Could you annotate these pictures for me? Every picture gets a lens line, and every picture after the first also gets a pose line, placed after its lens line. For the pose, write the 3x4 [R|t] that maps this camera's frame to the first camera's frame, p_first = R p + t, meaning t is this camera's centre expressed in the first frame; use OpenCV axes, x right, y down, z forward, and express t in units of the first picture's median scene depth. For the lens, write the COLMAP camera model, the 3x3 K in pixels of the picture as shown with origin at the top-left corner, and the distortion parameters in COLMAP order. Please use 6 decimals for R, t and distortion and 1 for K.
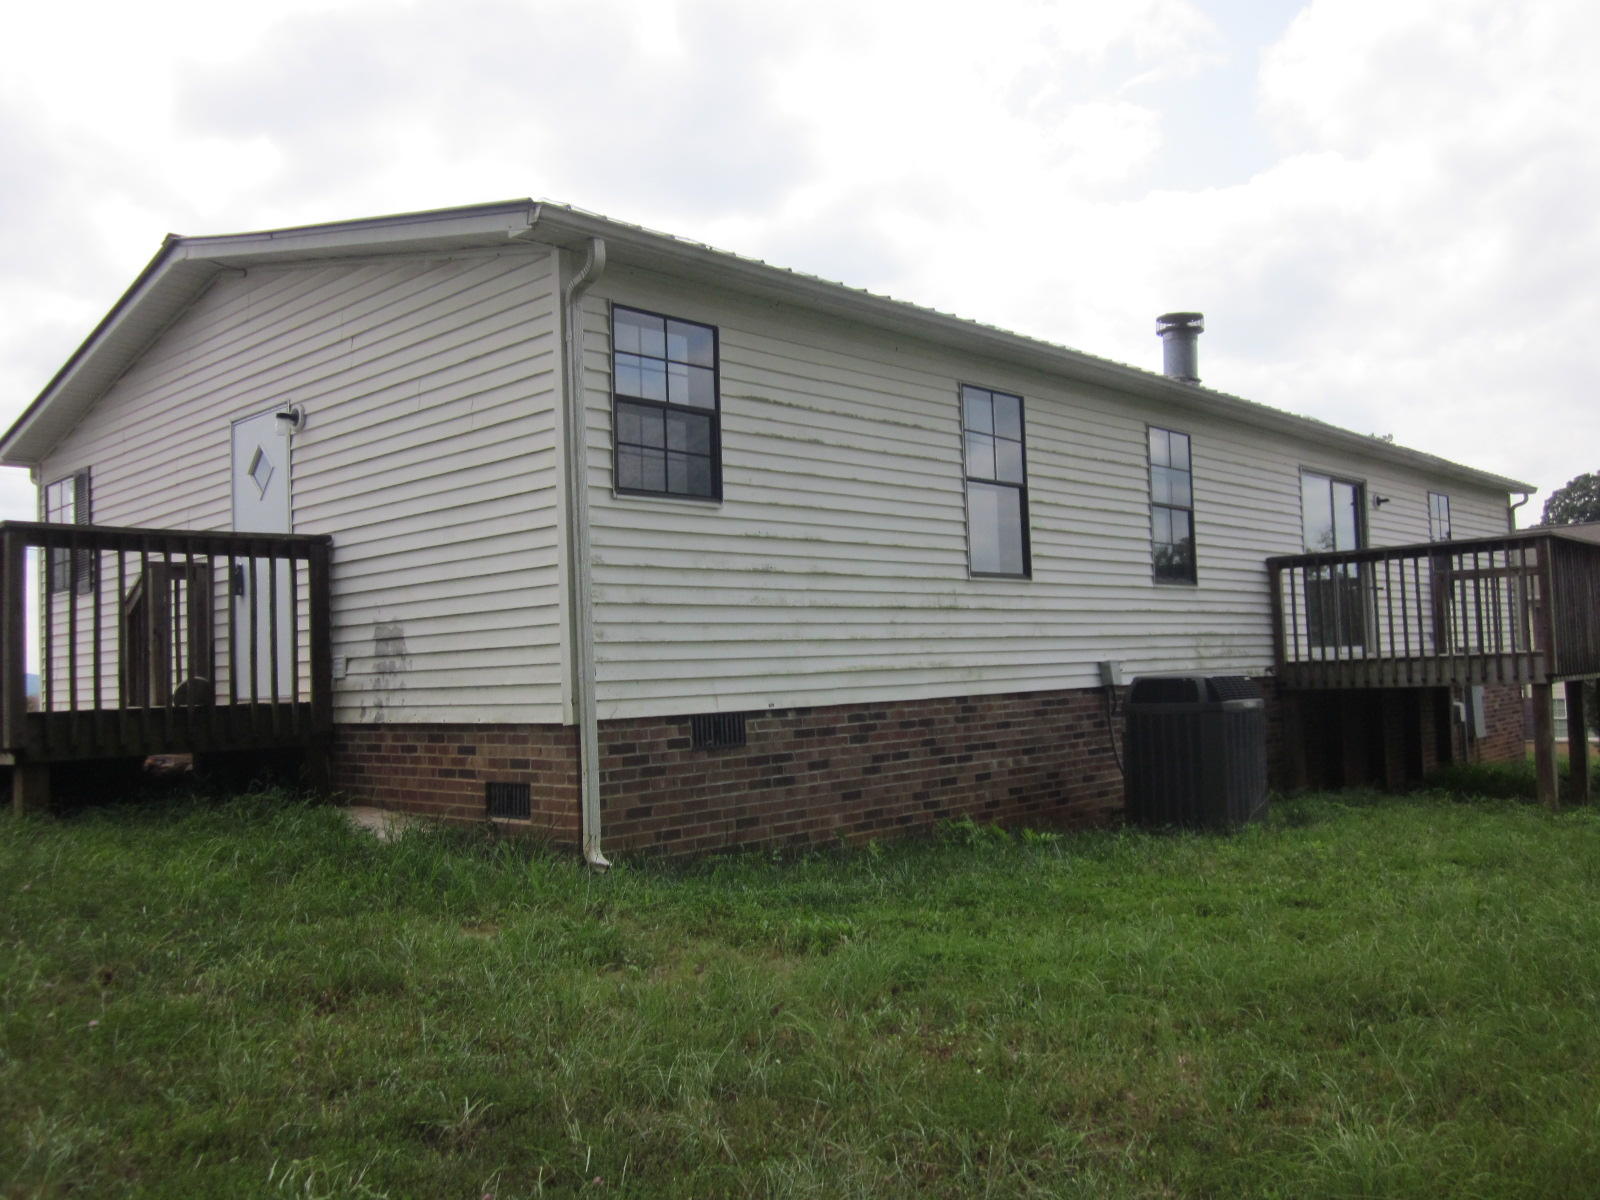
lens RADIAL K [[1330.7, 0, 801.0], [0, 1330.7, 596.8], [0, 0, 1]] dist [-0.047070, 0.014132]
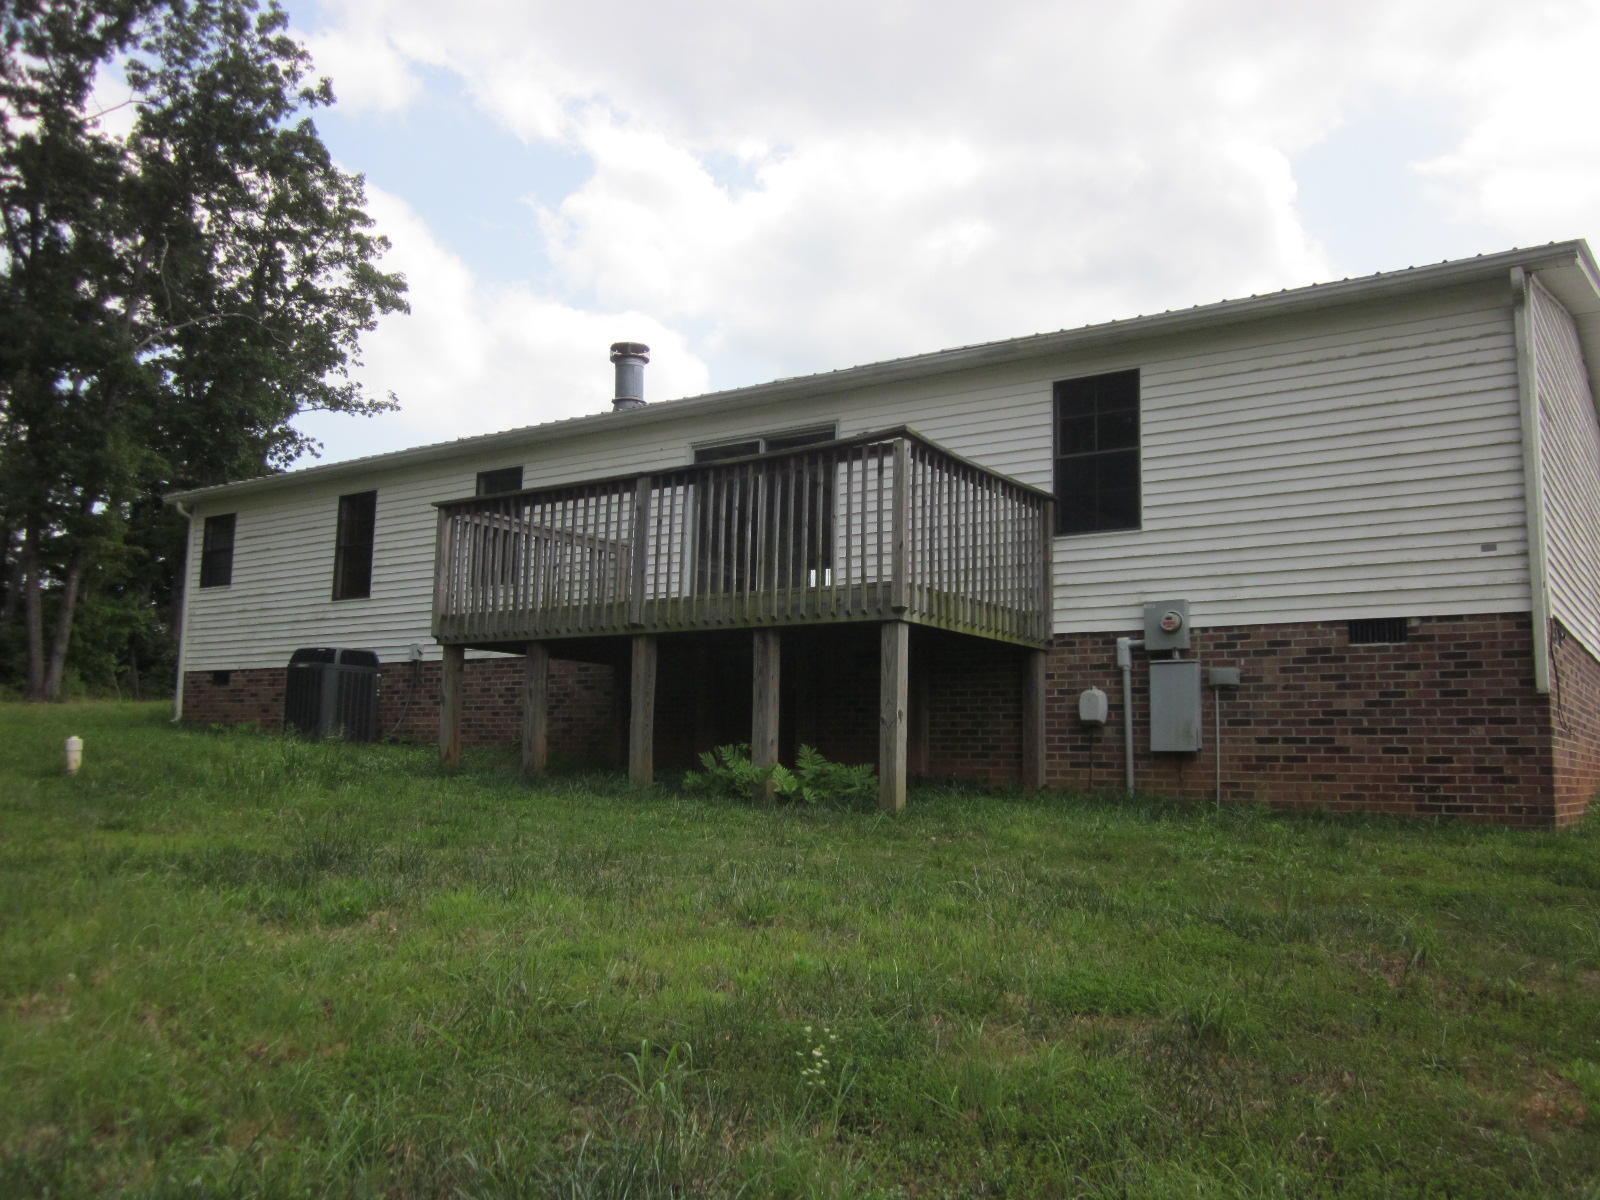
lens RADIAL K [[1330.7, 0, 800.8], [0, 1330.7, 599.8], [0, 0, 1]] dist [-0.047070, 0.014132]
pose [[0.136222, -0.096148, -0.986002, 2.331782], [0.020240, 0.995342, -0.094262, 0.194888], [0.990472, -0.007116, 0.137533, 1.606614]]
